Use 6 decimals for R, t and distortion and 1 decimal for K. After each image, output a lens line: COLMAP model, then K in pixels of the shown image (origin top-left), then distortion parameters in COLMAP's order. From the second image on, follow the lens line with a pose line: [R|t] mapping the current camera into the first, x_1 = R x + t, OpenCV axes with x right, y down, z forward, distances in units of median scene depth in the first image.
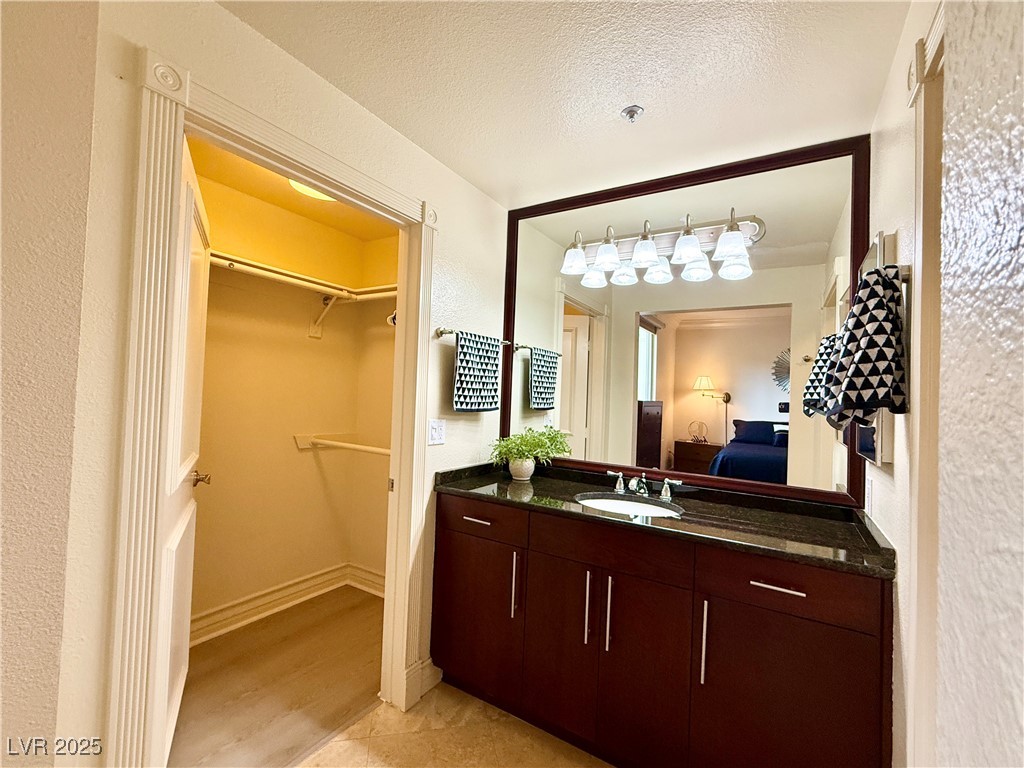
lens RADIAL K [[443.7, 0, 511.0], [0, 443.7, 382.9], [0, 0, 1]] dist [0.003265, 0.000227]
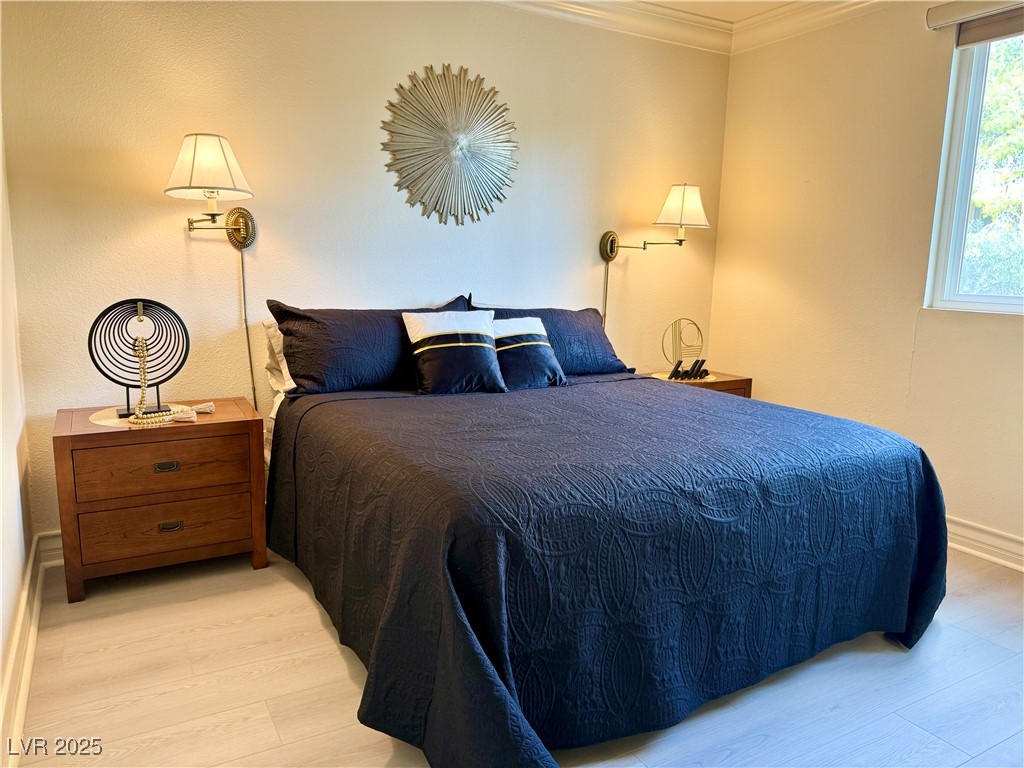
lens RADIAL K [[717.9, 0, 510.5], [0, 717.9, 387.2], [0, 0, 1]] dist [0.058725, -0.070194]
pose [[0.482047, -0.183193, 0.856779, 0.628602], [-0.021352, 0.975150, 0.220515, 0.095687], [-0.875885, -0.124593, 0.466157, 2.260151]]
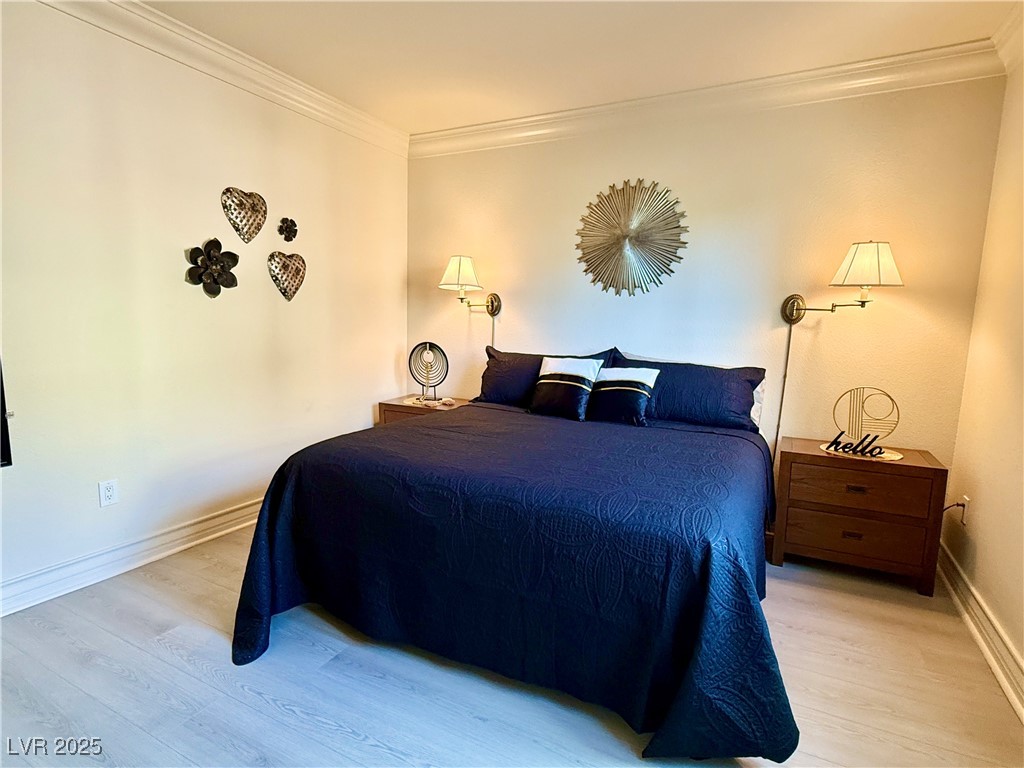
lens RADIAL K [[538.7, 0, 510.3], [0, 538.7, 378.3], [0, 0, 1]] dist [0.004566, 0.003930]
pose [[0.997401, -0.037428, 0.061569, 1.623319], [0.027950, 0.988565, 0.148182, 0.094384], [-0.066411, -0.146076, 0.987042, 1.532754]]
